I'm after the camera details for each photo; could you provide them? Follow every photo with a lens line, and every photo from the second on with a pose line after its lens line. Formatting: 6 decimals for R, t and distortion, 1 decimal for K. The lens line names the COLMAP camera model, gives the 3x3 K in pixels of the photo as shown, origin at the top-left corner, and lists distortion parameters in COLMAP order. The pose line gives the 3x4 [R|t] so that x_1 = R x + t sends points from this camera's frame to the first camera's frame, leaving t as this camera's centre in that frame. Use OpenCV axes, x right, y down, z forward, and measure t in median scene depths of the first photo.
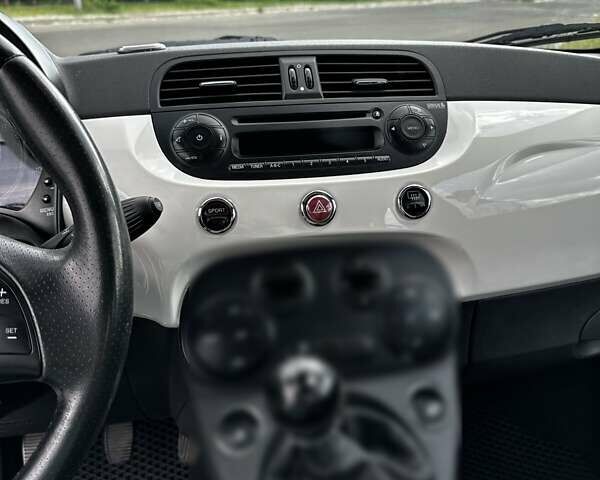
lens RADIAL K [[579.0, 0, 300.0], [0, 579.0, 240.0], [0, 0, 1]] dist [0.001882, -0.001139]
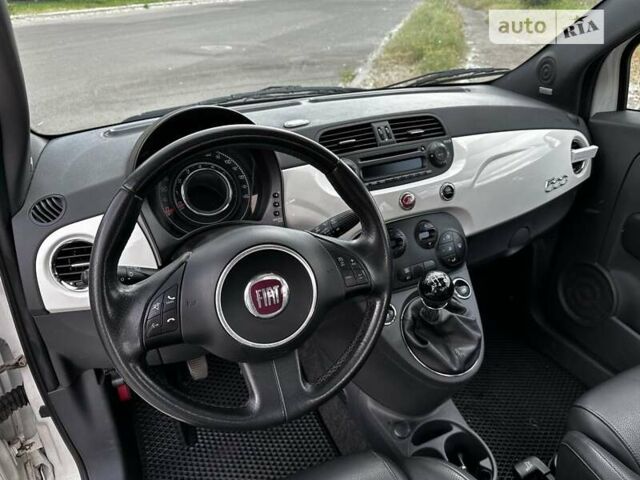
lens RADIAL K [[471.2, 0, 320.0], [0, 471.2, 240.0], [0, 0, 1]] dist [0.000798, 0.001764]
pose [[0.958600, -0.146008, 0.244473, -0.635253], [0.120537, 0.985888, 0.116171, -0.139331], [-0.257985, -0.081893, 0.962672, -0.474880]]
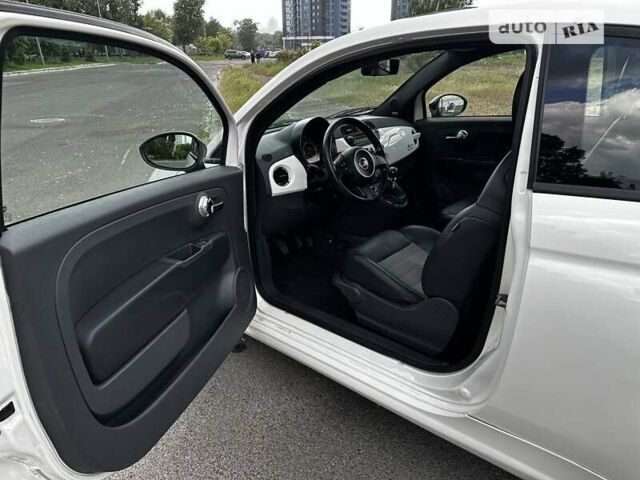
lens RADIAL K [[471.2, 0, 320.0], [0, 471.2, 240.0], [0, 0, 1]] dist [0.000798, 0.001764]
pose [[0.768804, -0.261381, 0.583627, -2.993979], [0.272382, 0.959570, 0.070944, 0.296468], [-0.578574, 0.104427, 0.808917, -2.124984]]
